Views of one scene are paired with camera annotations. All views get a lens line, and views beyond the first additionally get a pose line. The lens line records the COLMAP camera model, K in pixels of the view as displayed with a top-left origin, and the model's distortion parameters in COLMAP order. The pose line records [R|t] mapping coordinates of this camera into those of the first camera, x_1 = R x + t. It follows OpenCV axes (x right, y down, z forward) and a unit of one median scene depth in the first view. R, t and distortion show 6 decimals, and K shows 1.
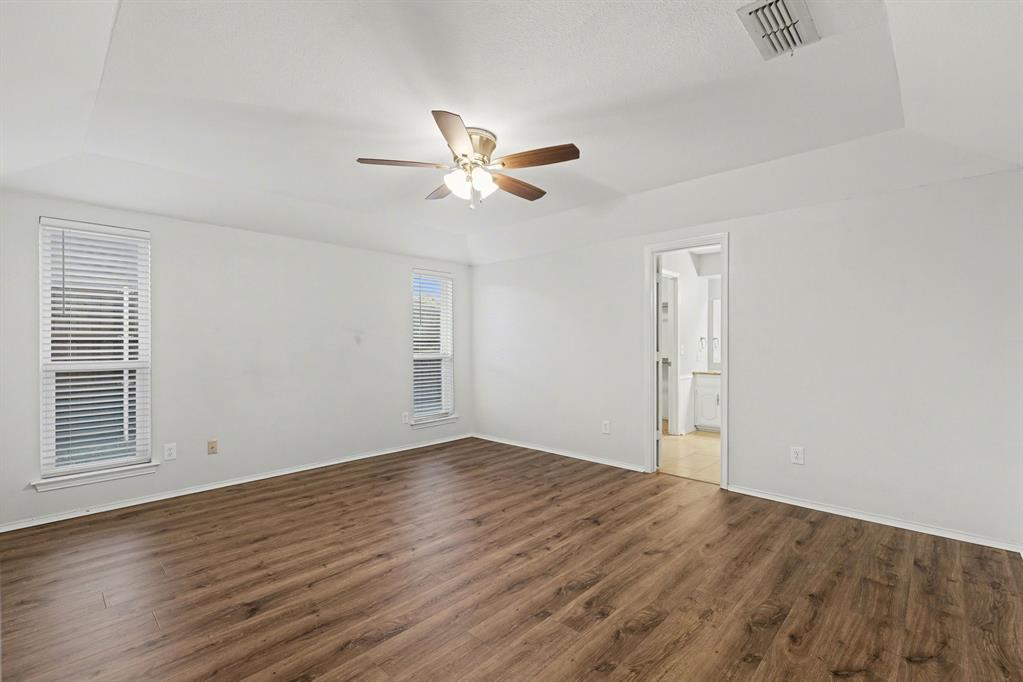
lens RADIAL K [[451.4, 0, 511.5], [0, 451.4, 341.0], [0, 0, 1]] dist [0.002050, 0.000182]
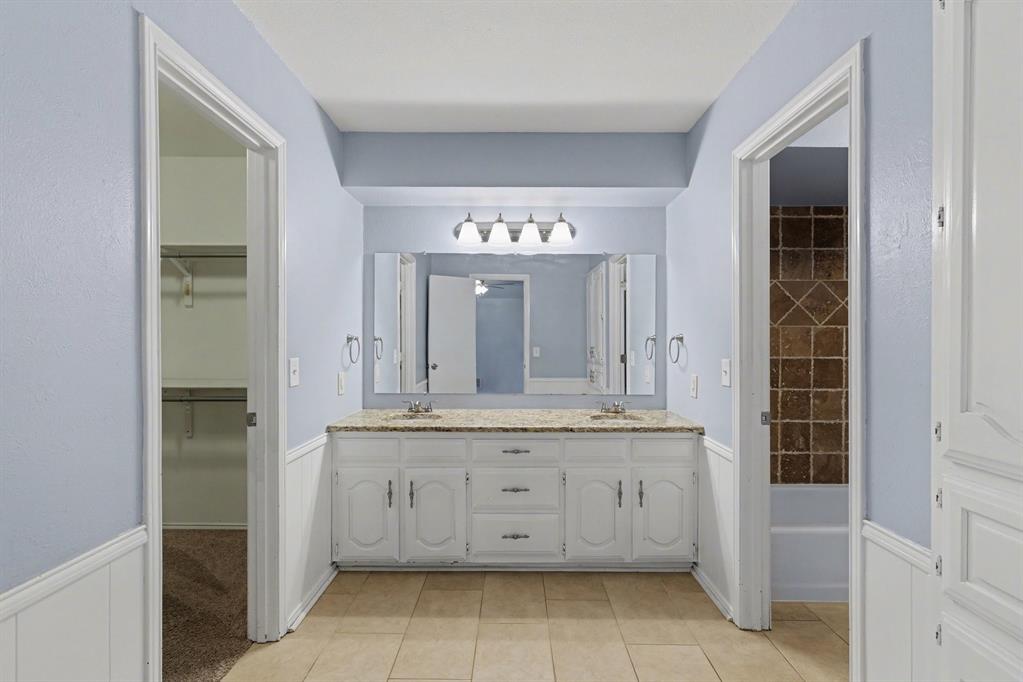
lens RADIAL K [[451.4, 0, 511.5], [0, 451.4, 341.0], [0, 0, 1]] dist [0.002050, 0.000182]
pose [[0.727820, -0.000593, 0.685768, 0.253529], [-0.000235, 0.999999, 0.001114, -0.004444], [-0.685769, -0.000972, 0.727819, 0.616197]]
